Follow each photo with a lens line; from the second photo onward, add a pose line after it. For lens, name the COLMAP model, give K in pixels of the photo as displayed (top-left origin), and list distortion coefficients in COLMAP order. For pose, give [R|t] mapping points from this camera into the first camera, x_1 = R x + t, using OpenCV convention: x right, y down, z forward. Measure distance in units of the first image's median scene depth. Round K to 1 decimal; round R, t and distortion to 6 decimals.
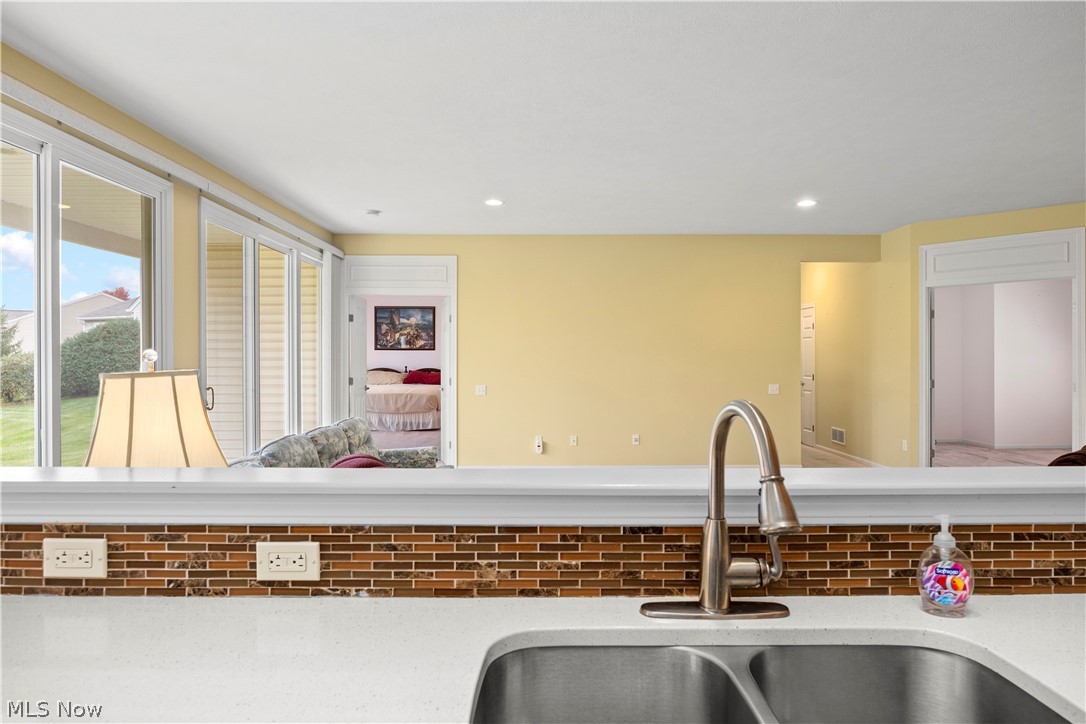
lens RADIAL K [[633.8, 0, 543.8], [0, 633.8, 363.7], [0, 0, 1]] dist [-0.017039, 0.003476]
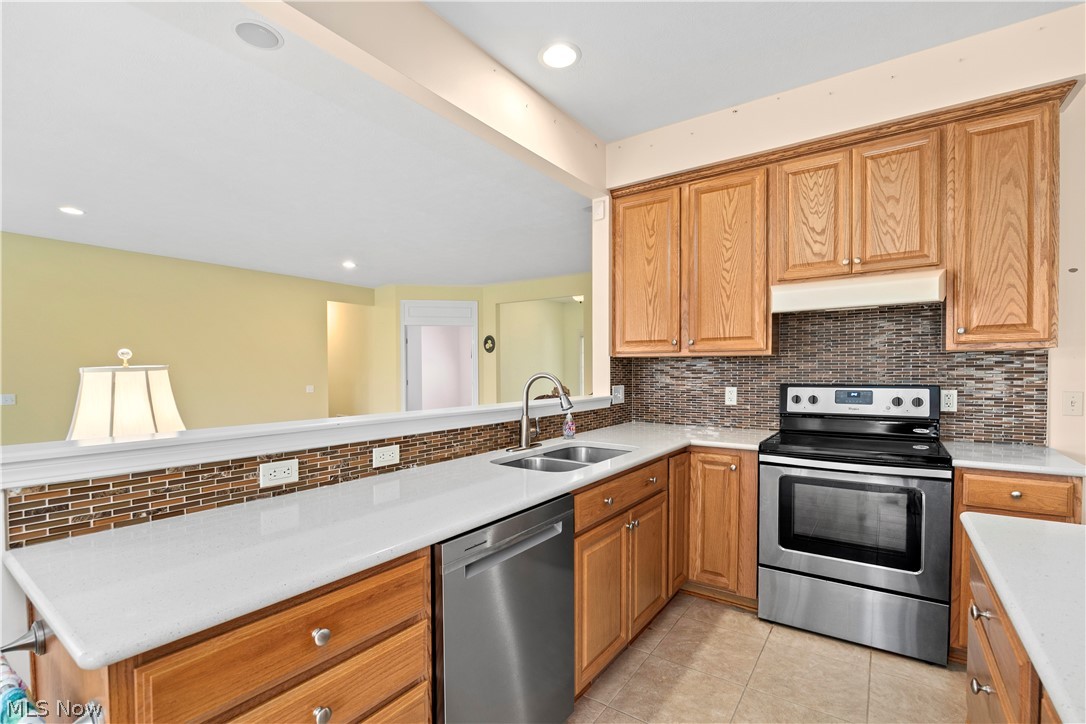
lens RADIAL K [[487.9, 0, 544.9], [0, 487.9, 382.8], [0, 0, 1]] dist [-0.018102, 0.002022]
pose [[0.581528, -0.023449, 0.813188, -0.346779], [0.009416, 0.999712, 0.022094, 0.011275], [-0.813472, -0.005191, 0.581581, -0.084658]]
